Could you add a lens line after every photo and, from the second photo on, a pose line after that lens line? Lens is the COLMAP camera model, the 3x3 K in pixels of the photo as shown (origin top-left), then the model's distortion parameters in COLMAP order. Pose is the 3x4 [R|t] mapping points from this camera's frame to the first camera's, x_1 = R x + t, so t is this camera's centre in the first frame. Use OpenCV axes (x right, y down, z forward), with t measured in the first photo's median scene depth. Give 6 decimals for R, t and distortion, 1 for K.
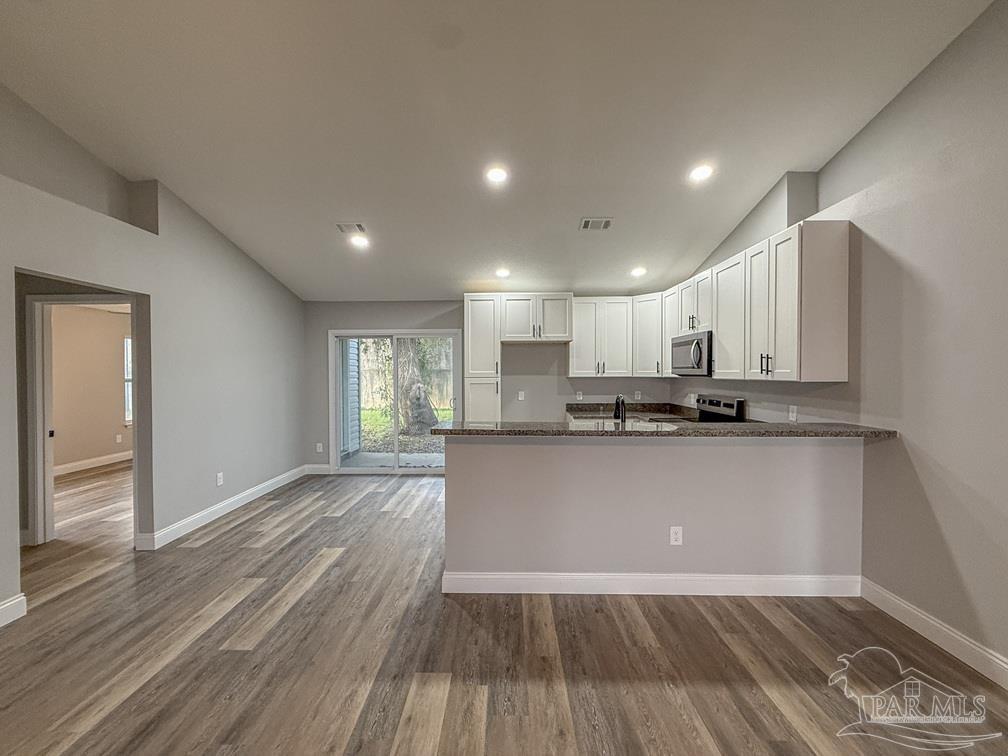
lens RADIAL K [[400.2, 0, 499.5], [0, 400.2, 380.4], [0, 0, 1]] dist [-0.001597, -0.000339]
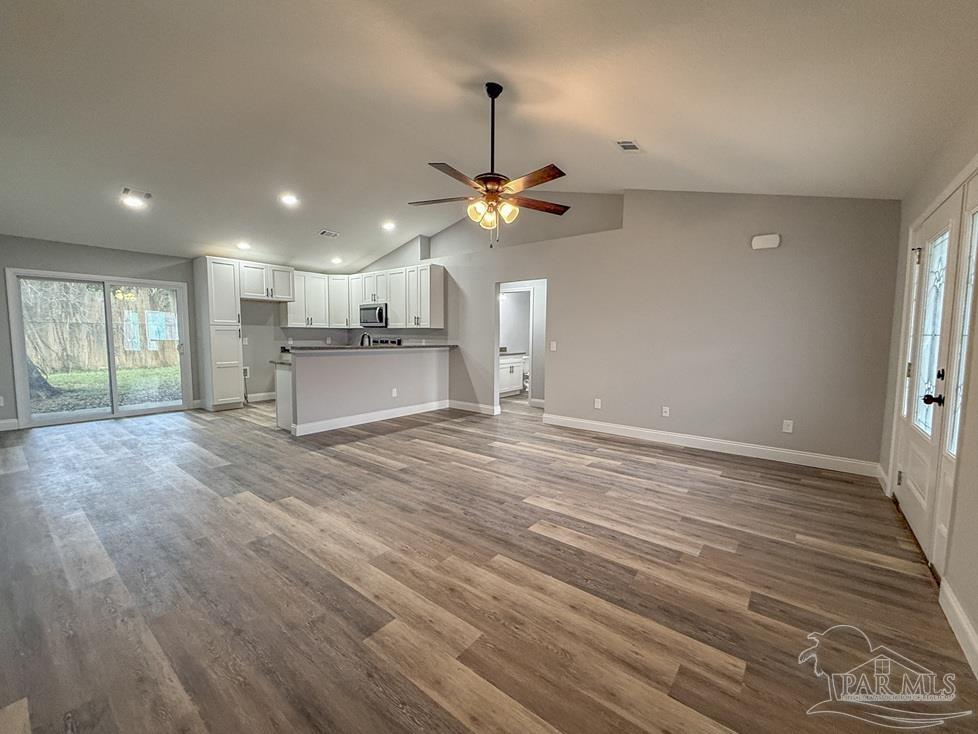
lens RADIAL K [[403.6, 0, 480.3], [0, 403.6, 370.8], [0, 0, 1]] dist [-0.000692, -0.000174]
pose [[0.617887, -0.061350, 0.783870, -0.673545], [0.003591, 0.997161, 0.075213, 0.051615], [-0.786259, -0.043658, 0.616353, -0.522173]]
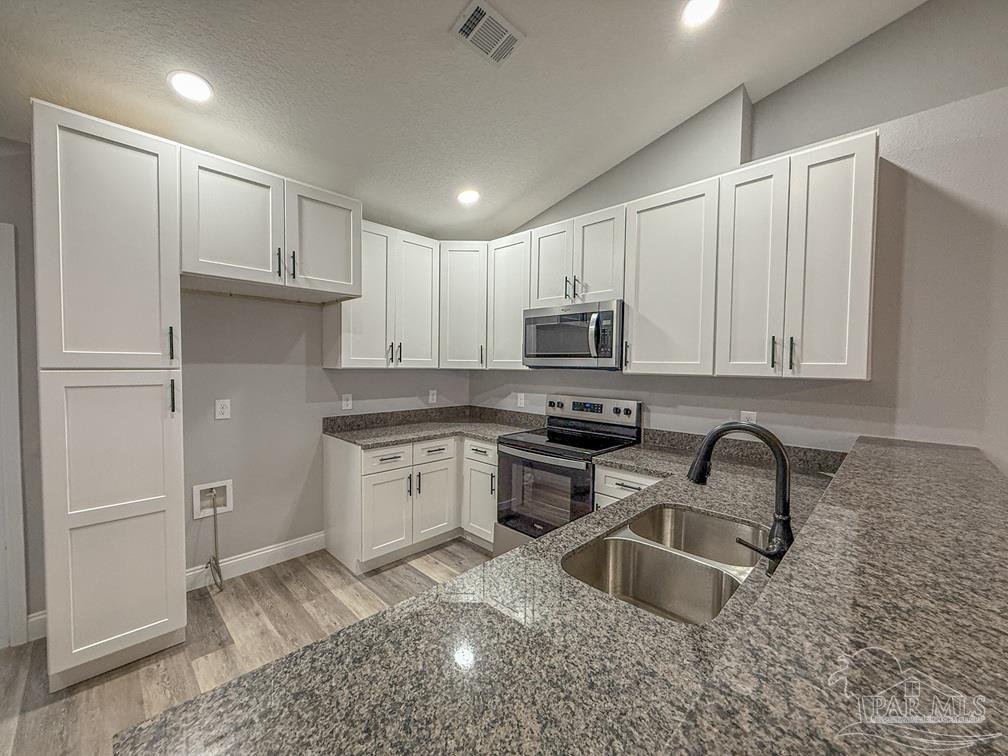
lens RADIAL K [[400.2, 0, 499.5], [0, 400.2, 380.4], [0, 0, 1]] dist [-0.001597, -0.000339]
pose [[0.687295, -0.017087, 0.726177, -0.080185], [-0.002562, 0.999660, 0.025947, -0.008196], [-0.726374, -0.019694, 0.687018, 0.628036]]
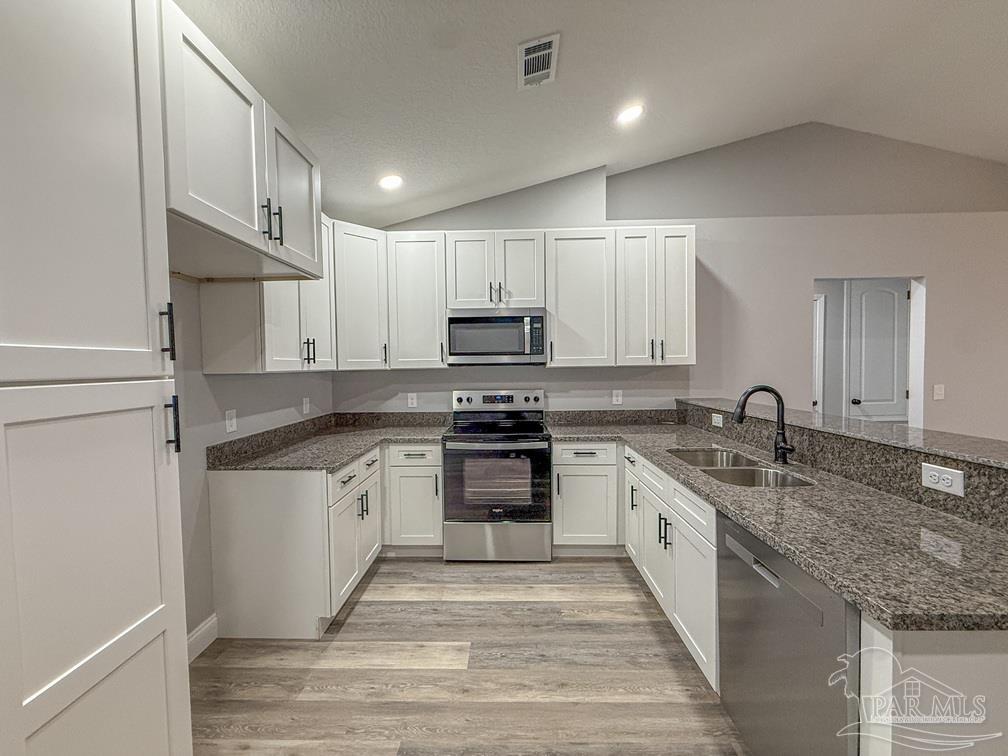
lens RADIAL K [[400.2, 0, 499.5], [0, 400.2, 380.4], [0, 0, 1]] dist [-0.001597, -0.000339]
pose [[0.007866, -0.035657, 0.999333, -0.259465], [0.033181, 0.998823, 0.035377, -0.008662], [-0.999418, 0.032881, 0.009039, 0.989584]]
